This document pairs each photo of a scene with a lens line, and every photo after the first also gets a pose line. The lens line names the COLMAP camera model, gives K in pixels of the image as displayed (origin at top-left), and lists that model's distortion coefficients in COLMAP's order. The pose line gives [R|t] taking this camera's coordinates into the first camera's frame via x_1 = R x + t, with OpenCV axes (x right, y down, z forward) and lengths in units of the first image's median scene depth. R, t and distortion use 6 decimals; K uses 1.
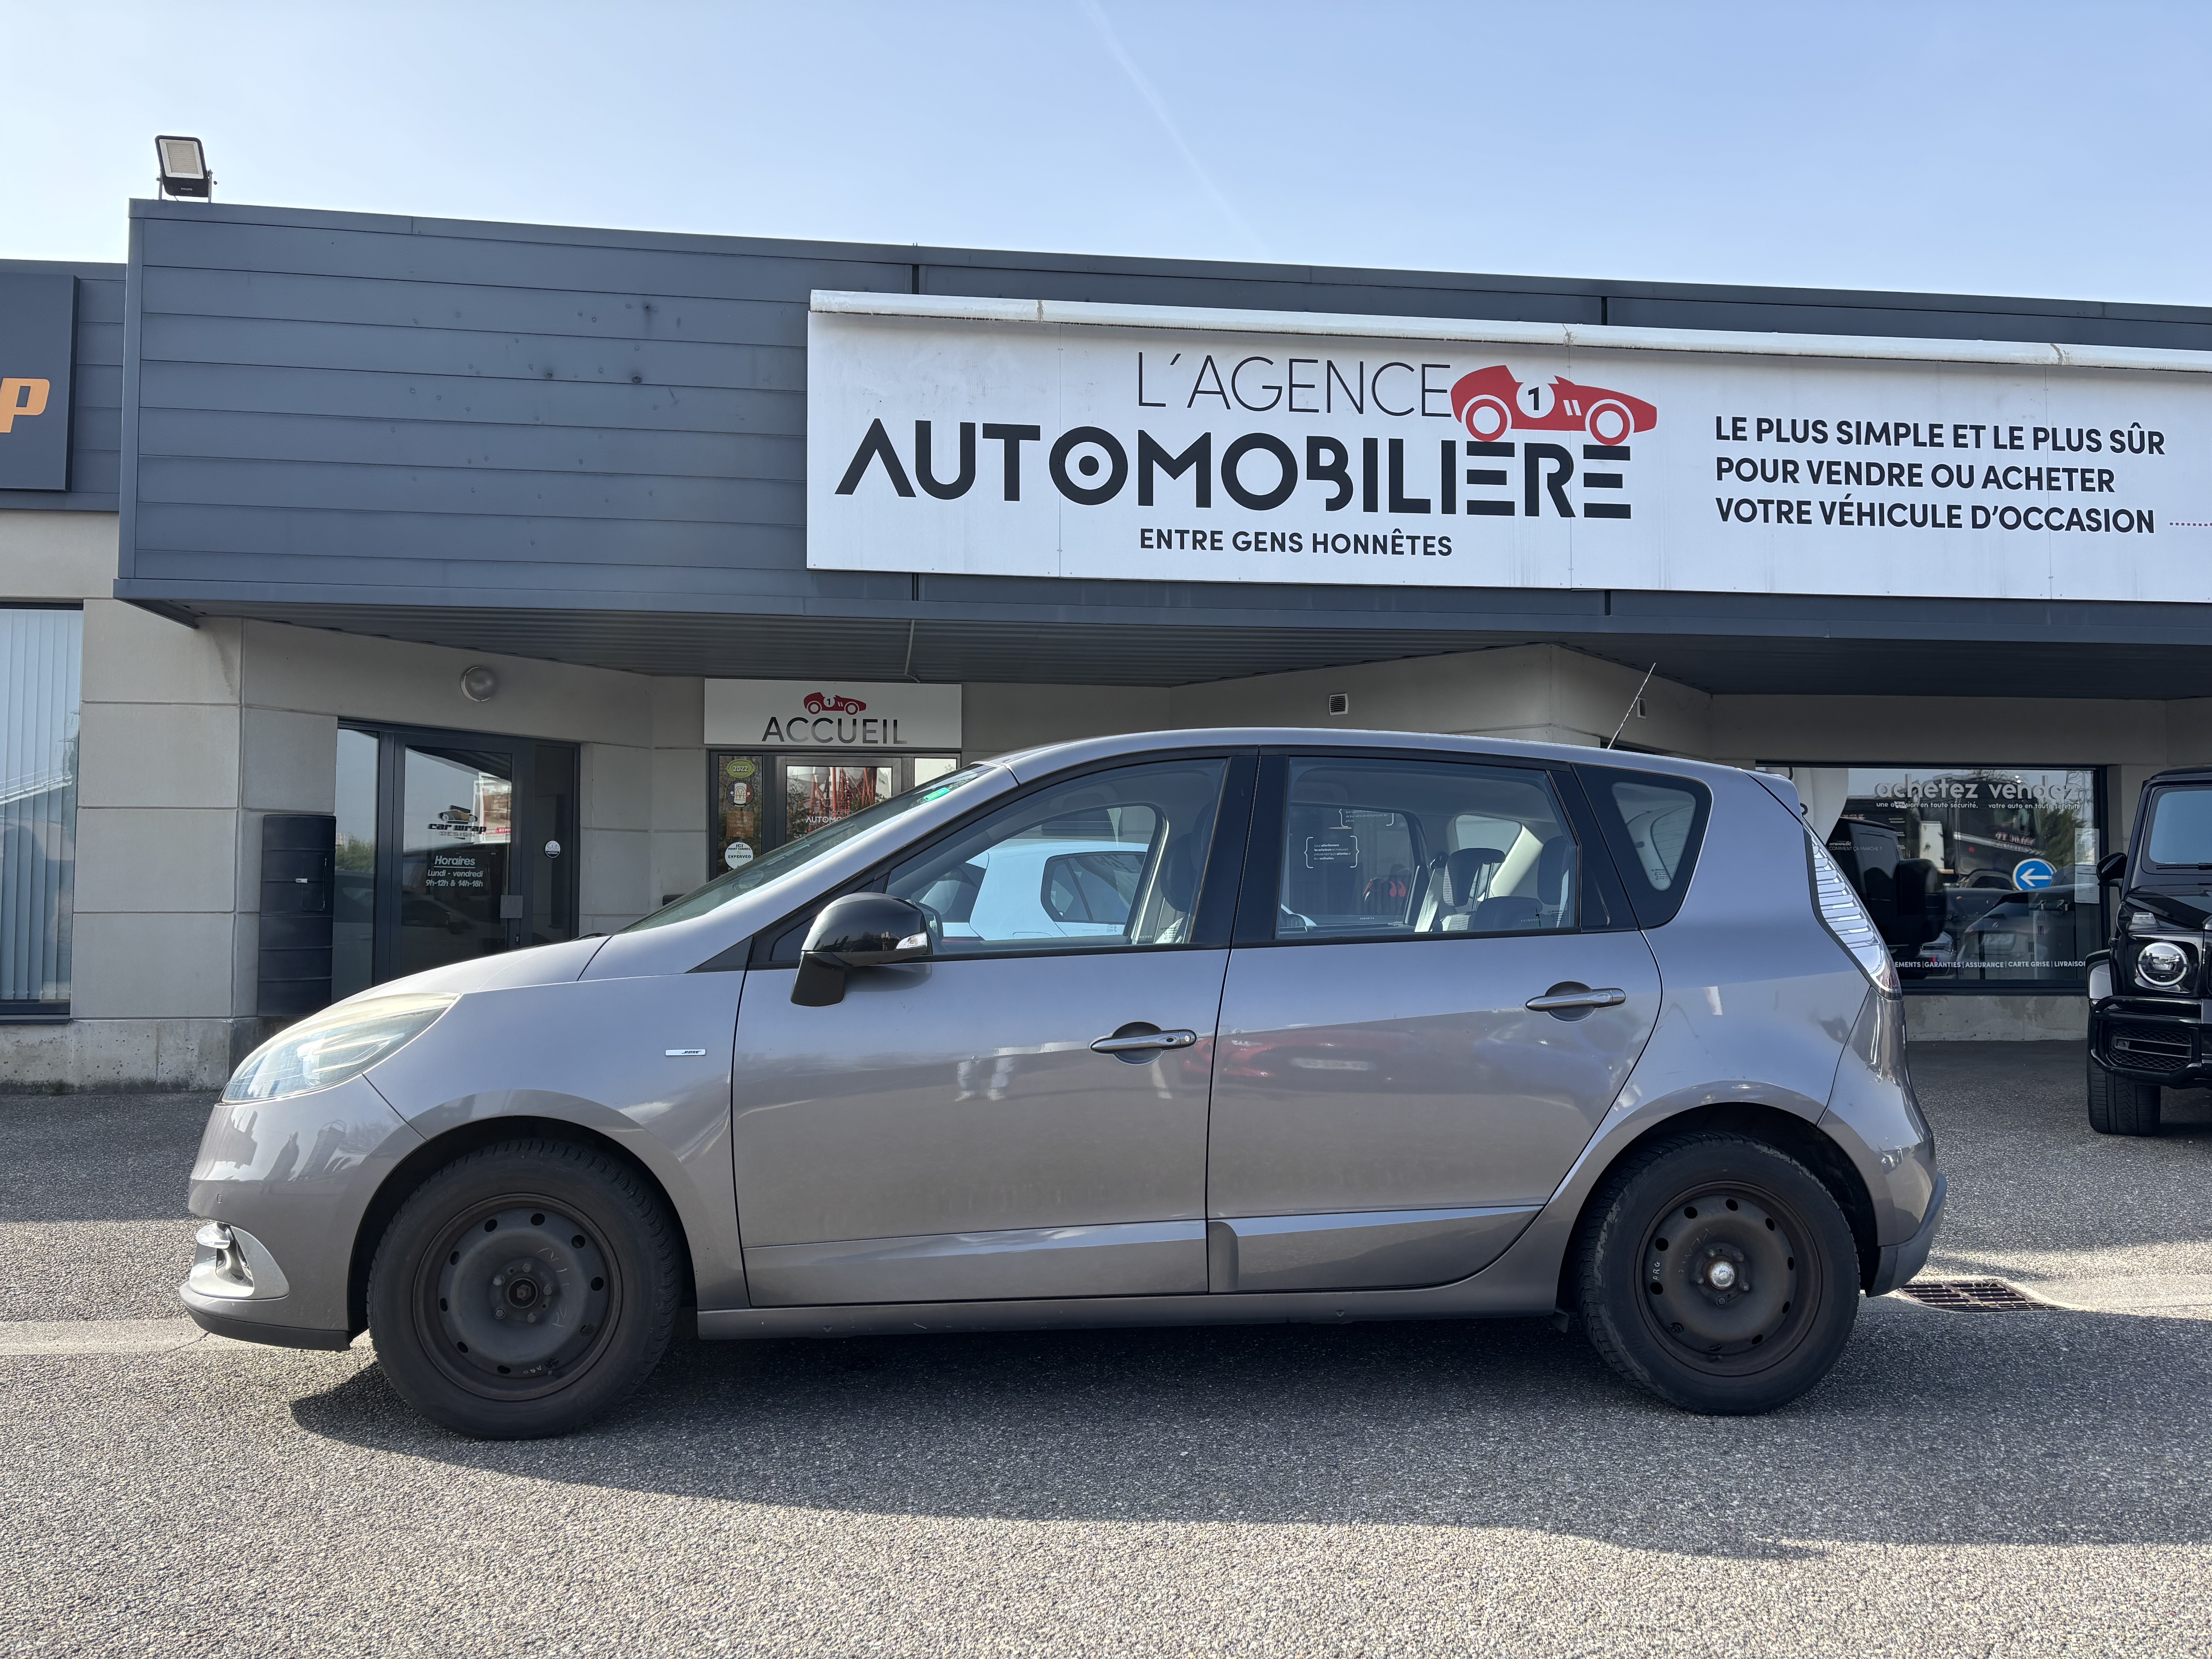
lens RADIAL K [[1658.1, 0, 1111.8], [0, 1658.1, 831.6], [0, 0, 1]] dist [0.220324, -0.339758]
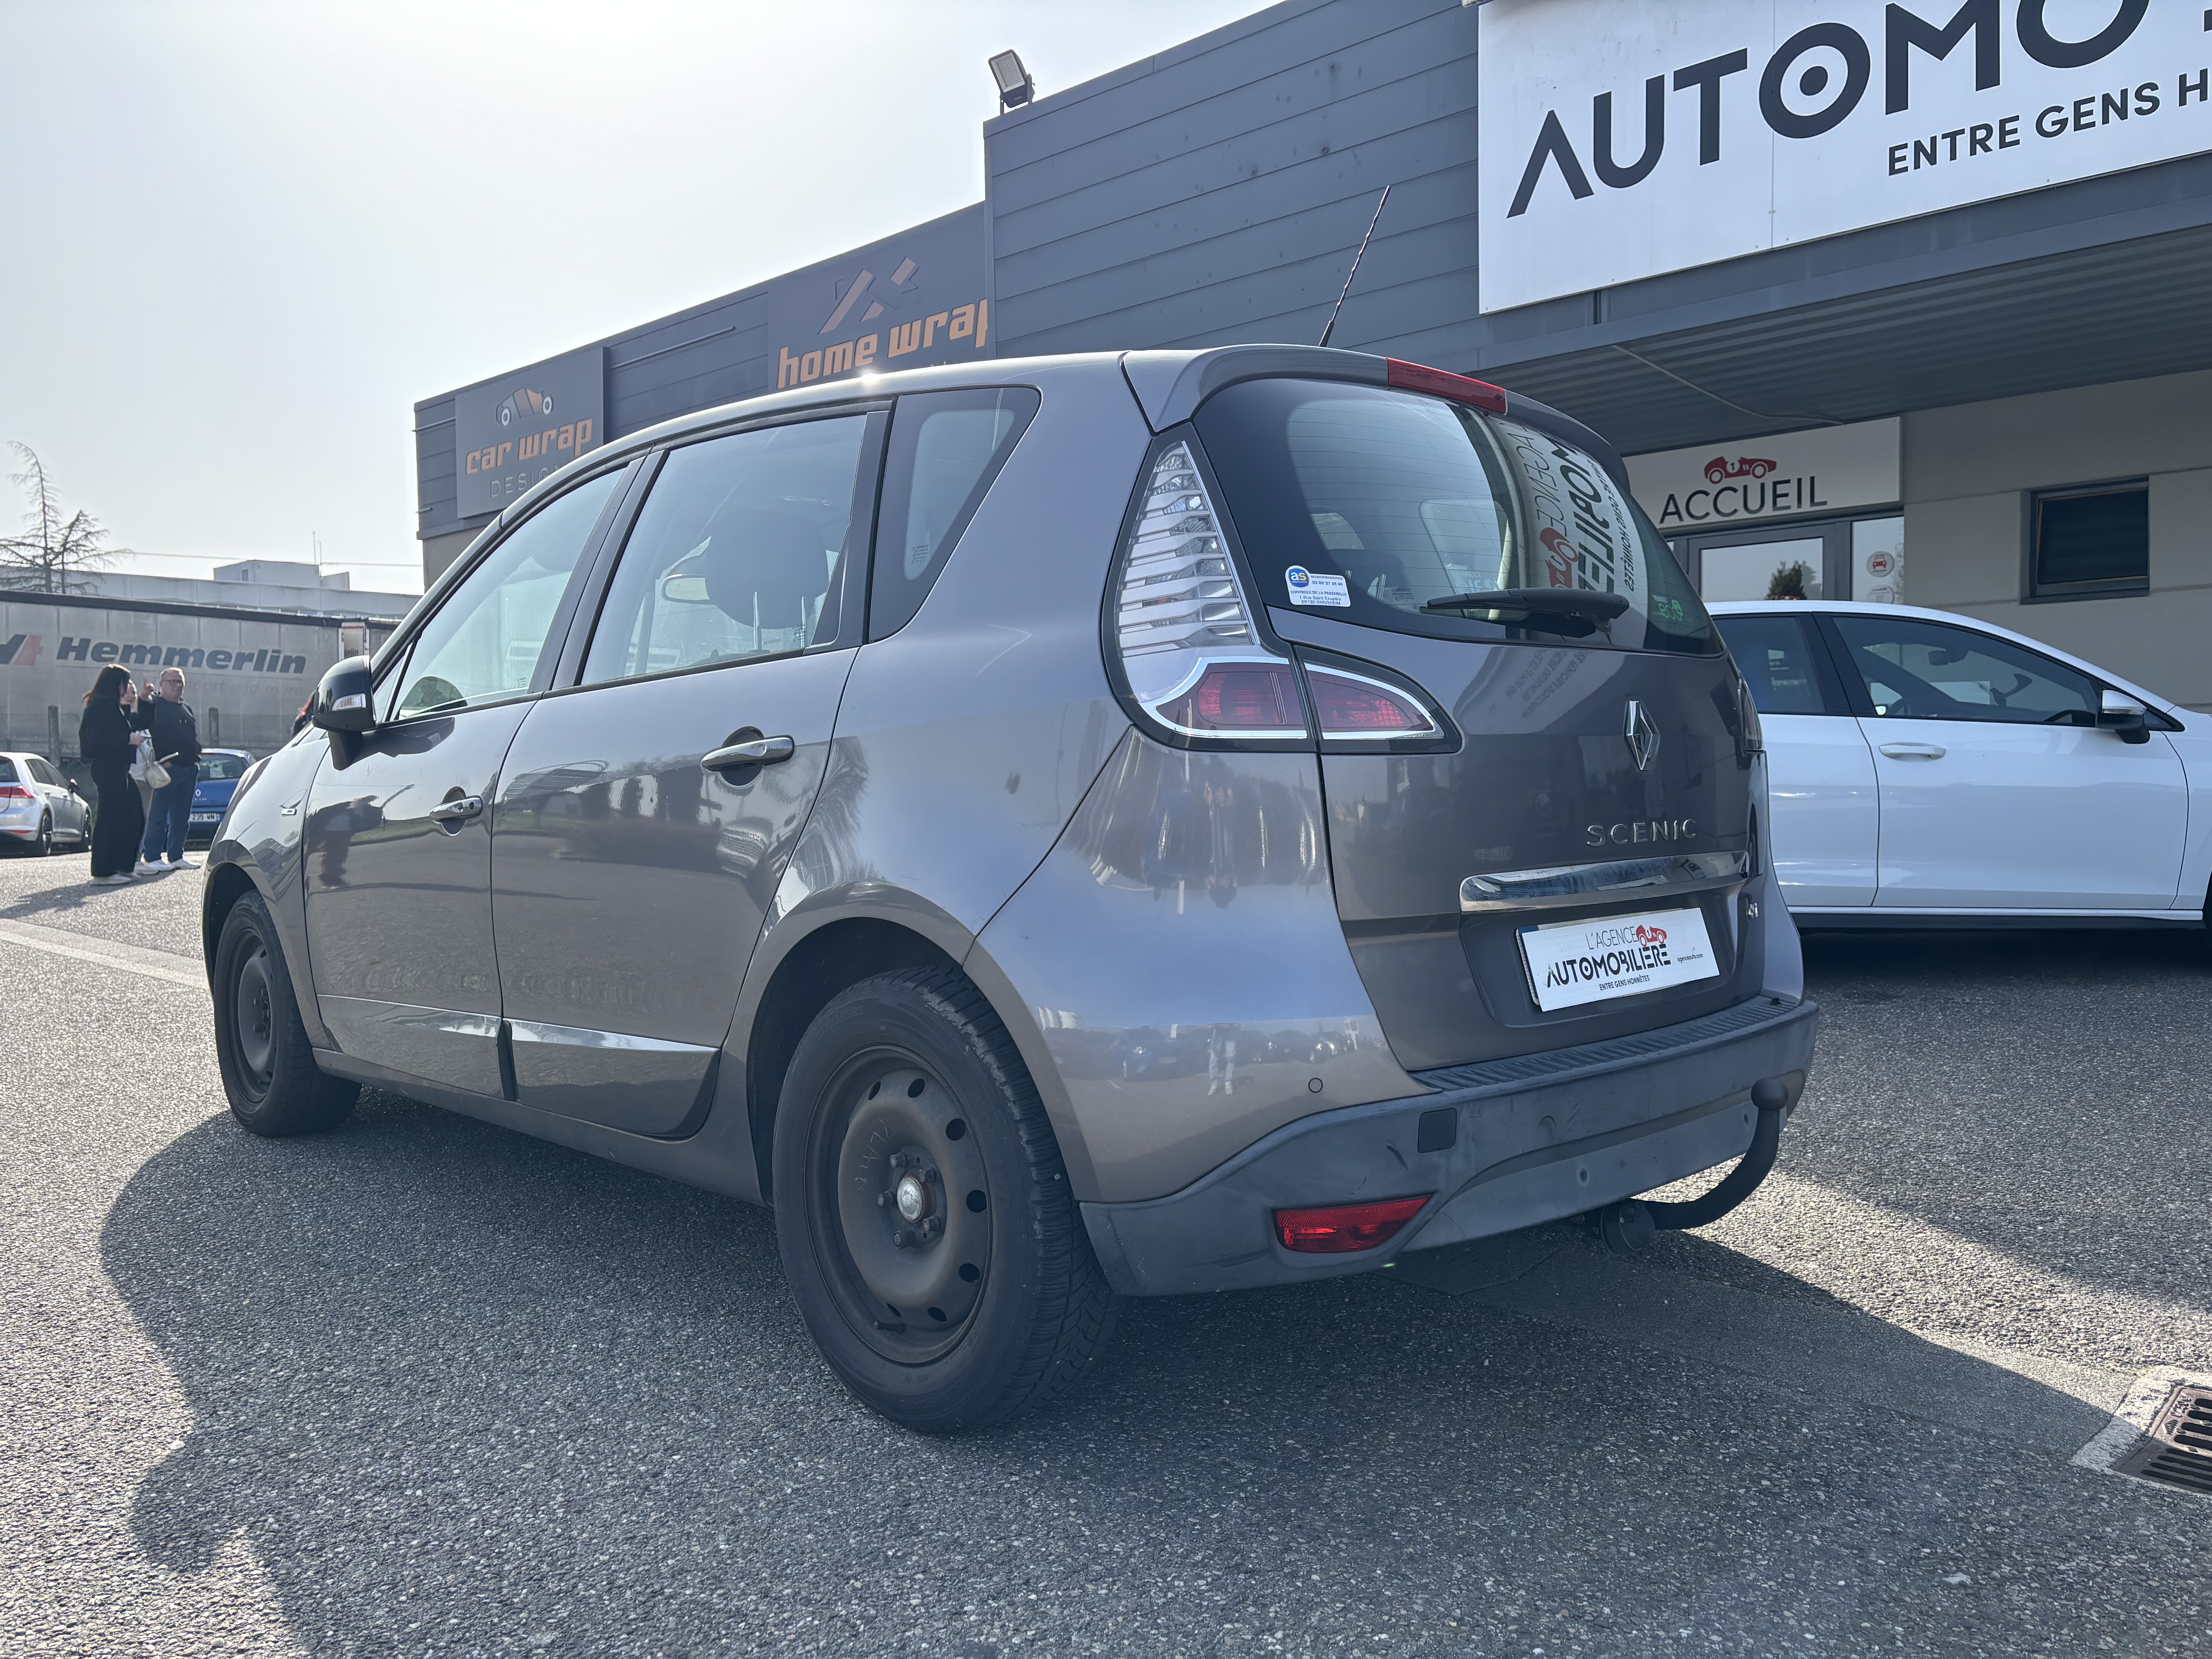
lens RADIAL K [[1689.1, 0, 1131.7], [0, 1689.1, 785.7], [0, 0, 1]] dist [0.091177, -0.102624]
pose [[0.632753, 0.000474, -0.774353, 0.371891], [0.048899, 0.997980, 0.040568, 0.038460], [0.772808, -0.063534, 0.631452, 0.289221]]
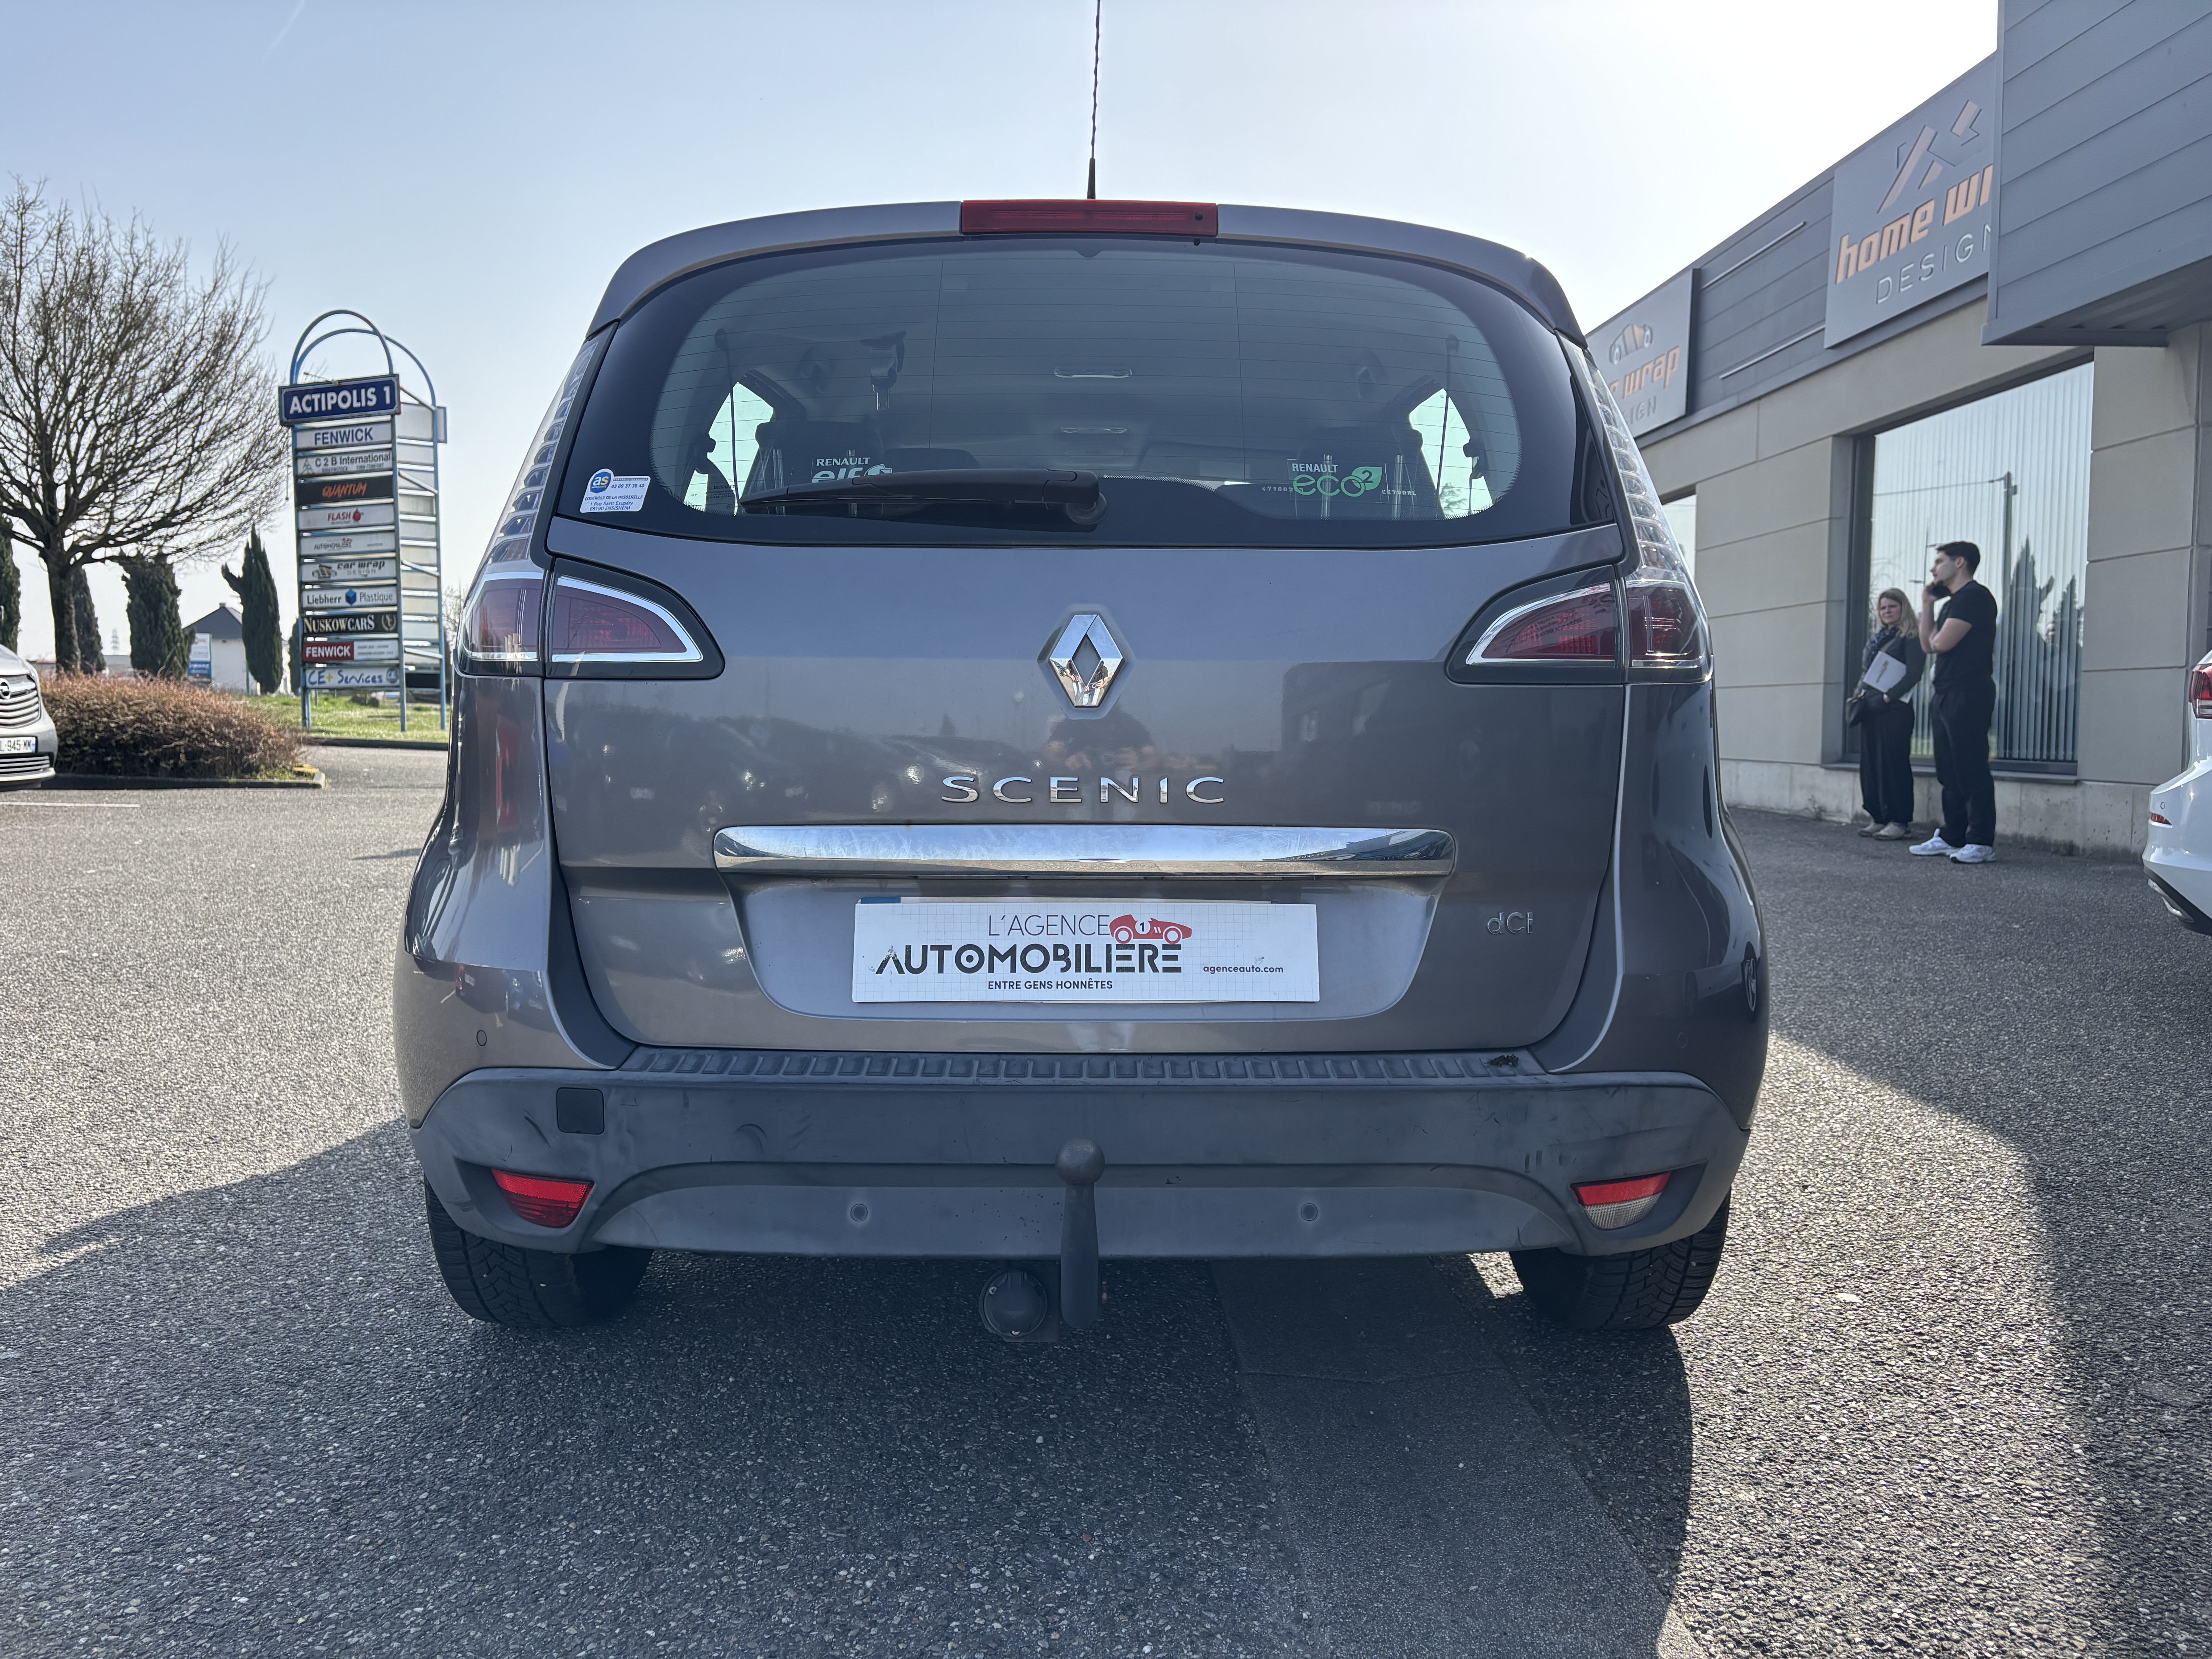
lens RADIAL K [[1689.1, 0, 1131.7], [0, 1689.1, 785.7], [0, 0, 1]] dist [0.091177, -0.102624]
pose [[-0.093881, 0.040058, -0.994777, 0.412425], [0.041937, 0.998462, 0.036249, 0.053493], [0.994700, -0.038315, -0.095417, 0.547704]]
